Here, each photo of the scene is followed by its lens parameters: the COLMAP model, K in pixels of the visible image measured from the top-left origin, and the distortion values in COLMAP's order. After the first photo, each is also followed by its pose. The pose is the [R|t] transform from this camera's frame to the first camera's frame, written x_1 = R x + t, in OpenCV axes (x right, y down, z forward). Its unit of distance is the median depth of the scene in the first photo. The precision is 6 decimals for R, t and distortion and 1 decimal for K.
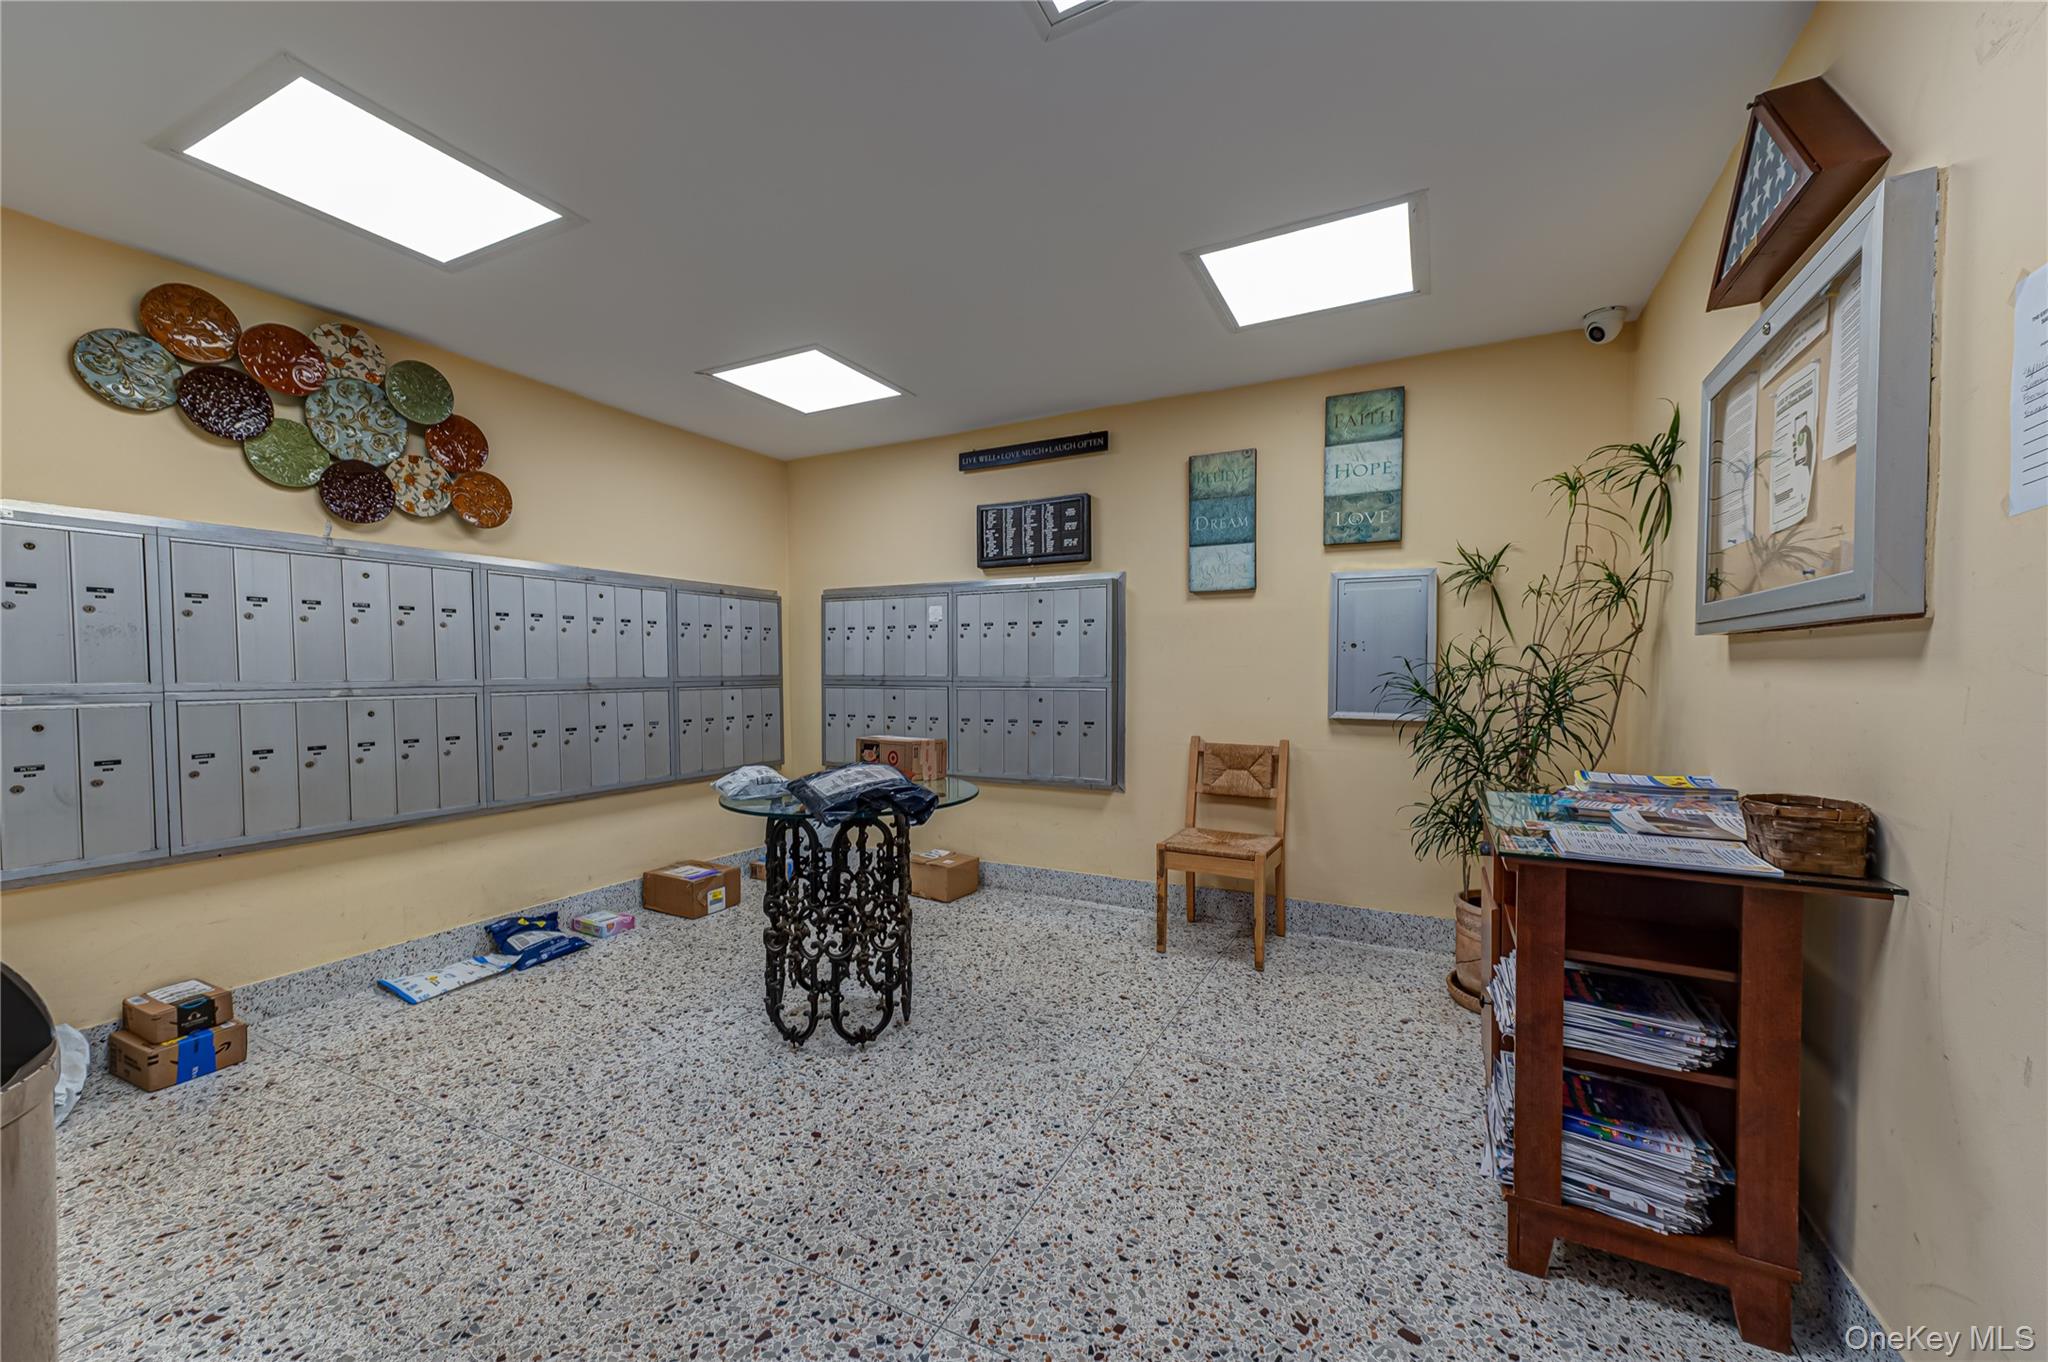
lens RADIAL K [[798.6, 0, 1022.5], [0, 798.6, 695.3], [0, 0, 1]] dist [0.013736, -0.001385]
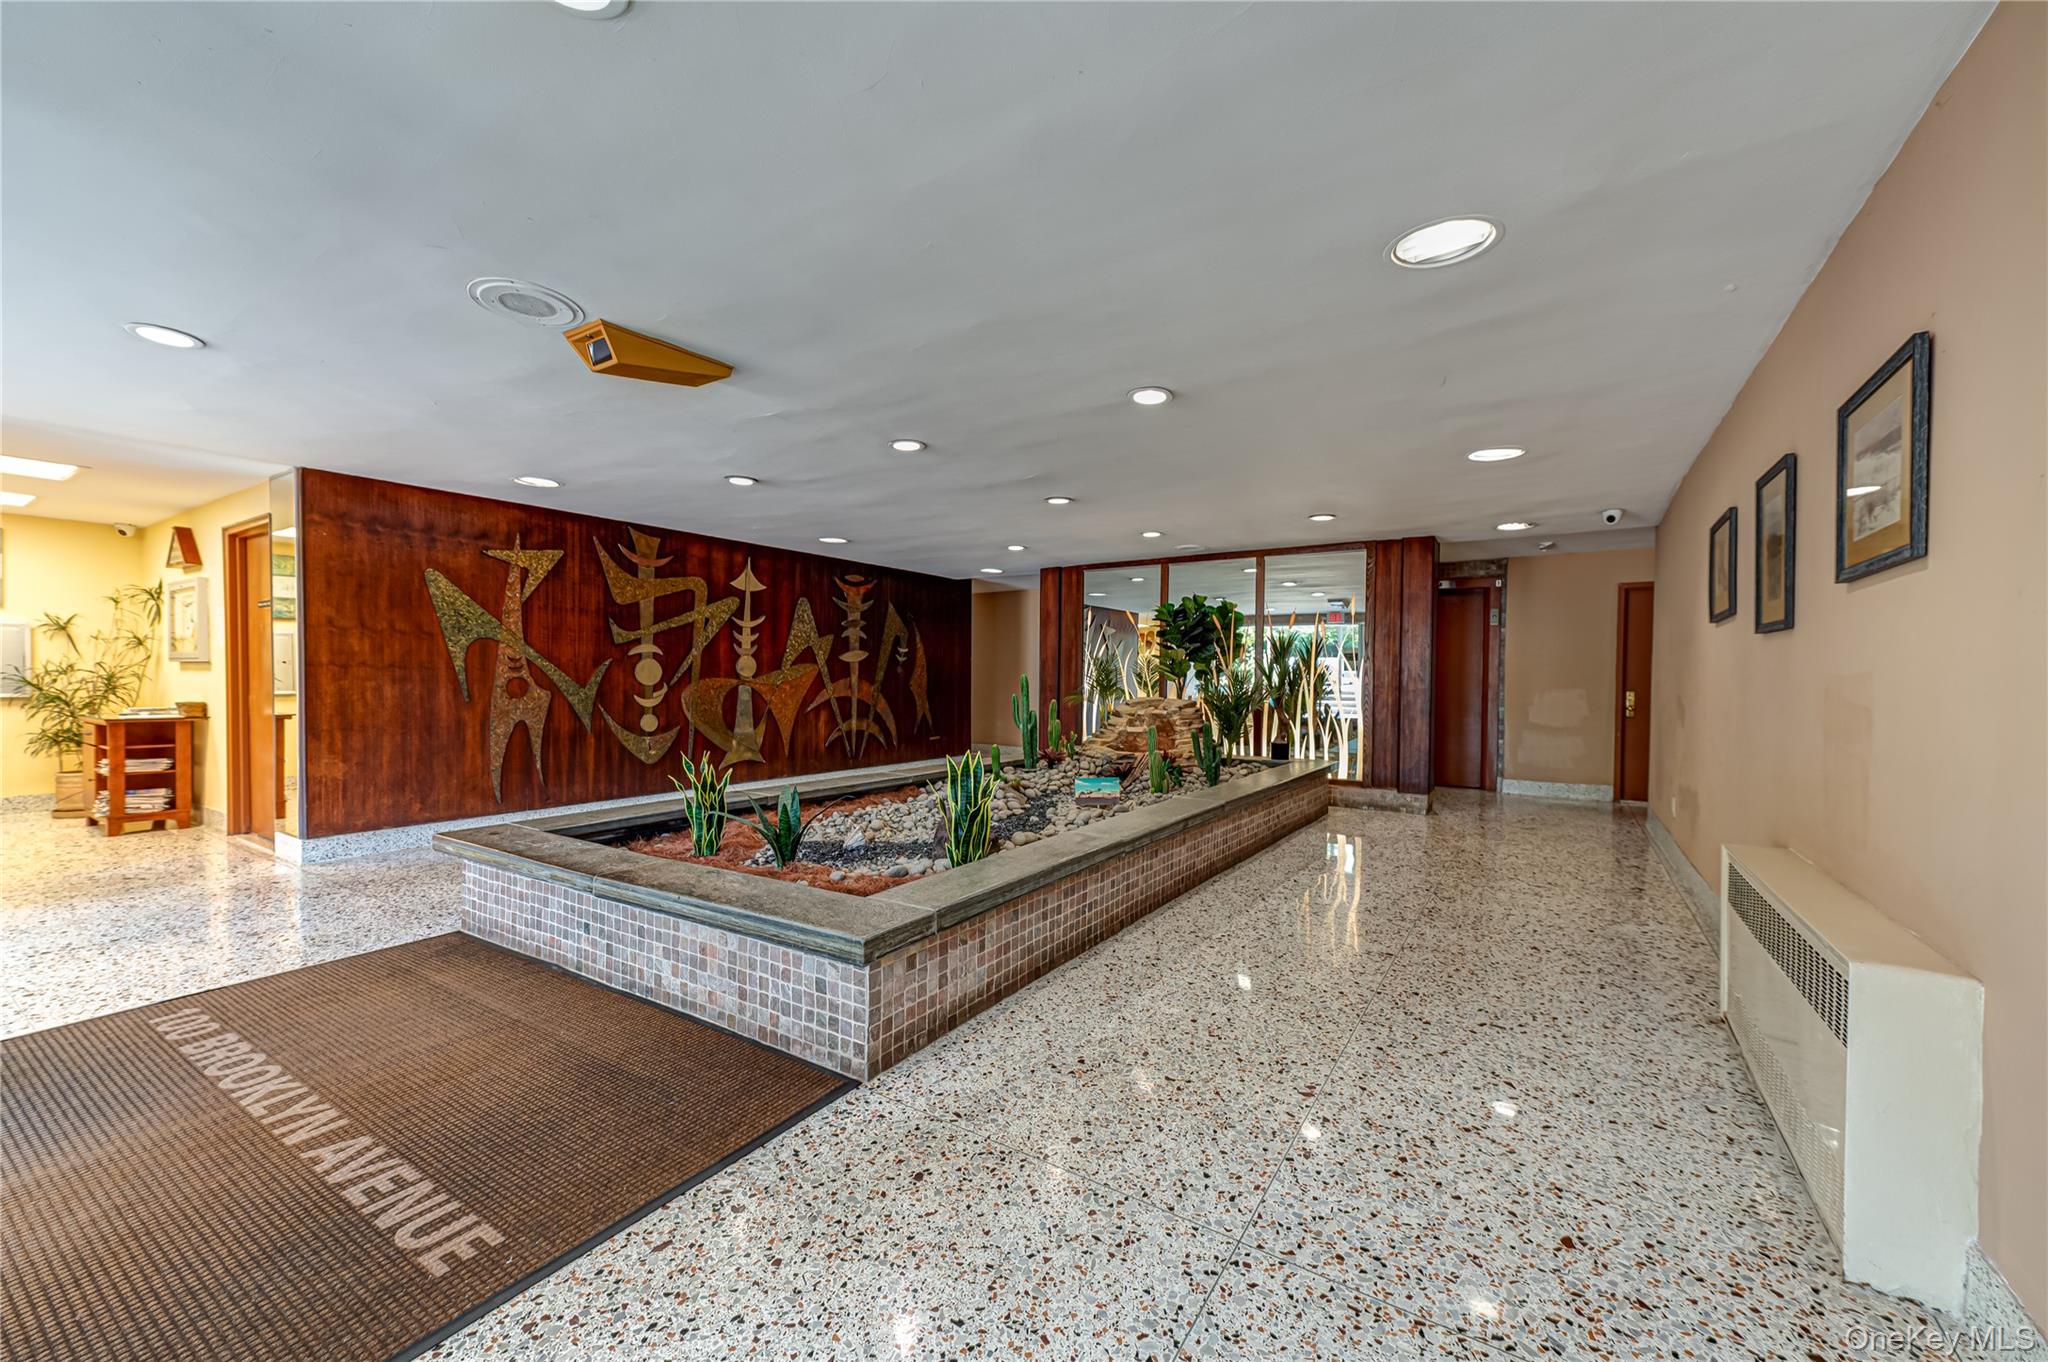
lens RADIAL K [[798.6, 0, 1027.0], [0, 798.6, 685.5], [0, 0, 1]] dist [0.013736, -0.001385]
pose [[0.107728, -0.015465, 0.994060, -1.597552], [0.025801, 0.999586, 0.012754, 0.052031], [-0.993846, 0.024274, 0.108083, -2.190892]]
